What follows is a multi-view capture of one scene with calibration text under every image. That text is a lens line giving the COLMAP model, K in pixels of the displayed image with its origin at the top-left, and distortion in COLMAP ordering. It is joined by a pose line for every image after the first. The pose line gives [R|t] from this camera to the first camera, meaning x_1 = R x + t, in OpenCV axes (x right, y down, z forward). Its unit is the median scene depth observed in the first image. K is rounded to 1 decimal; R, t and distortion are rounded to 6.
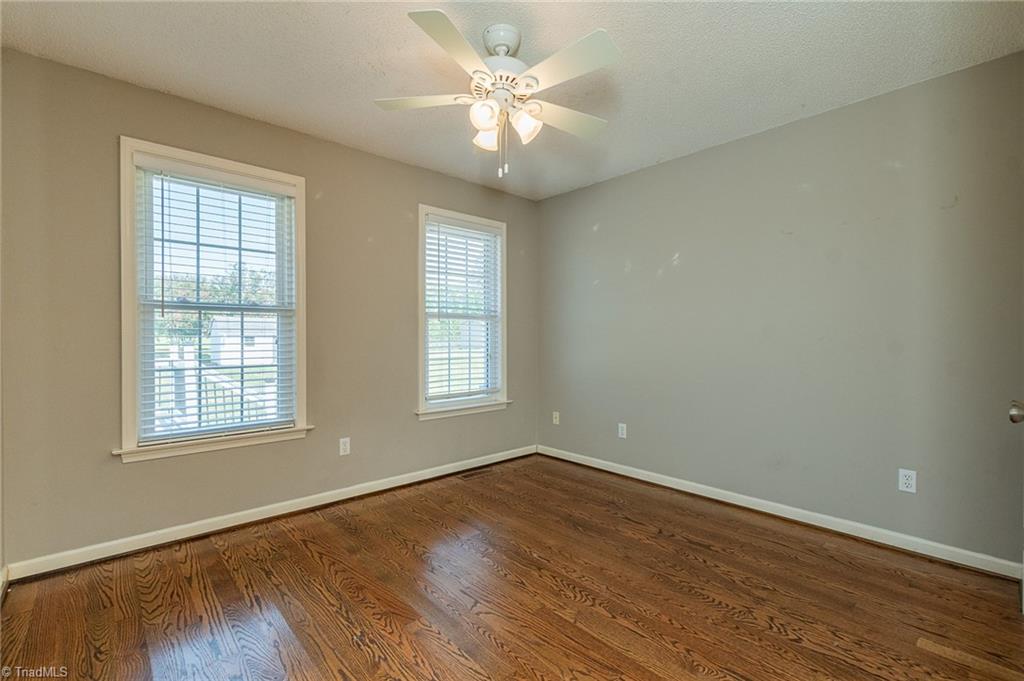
lens RADIAL K [[452.6, 0, 512.0], [0, 452.6, 340.5], [0, 0, 1]] dist [0.001601, 0.000114]
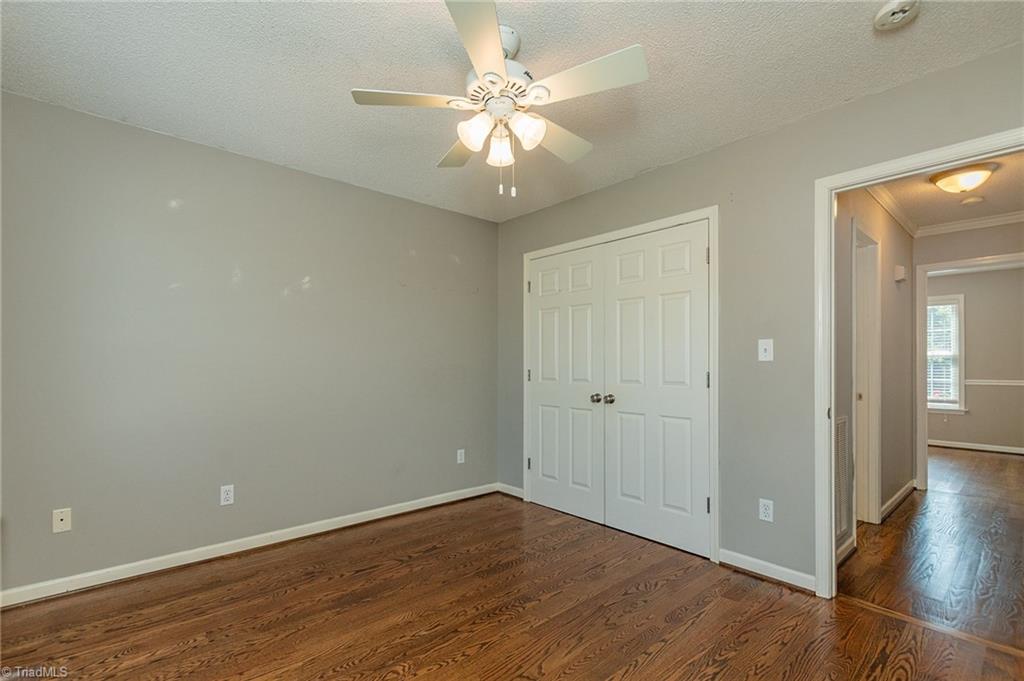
lens RADIAL K [[459.1, 0, 508.6], [0, 459.1, 365.4], [0, 0, 1]] dist [0.000370, -0.000020]
pose [[0.012029, 0.000069, 0.999928, -0.714255], [0.008144, 0.999967, -0.000167, -0.013156], [-0.999894, 0.008145, 0.012028, 0.753342]]
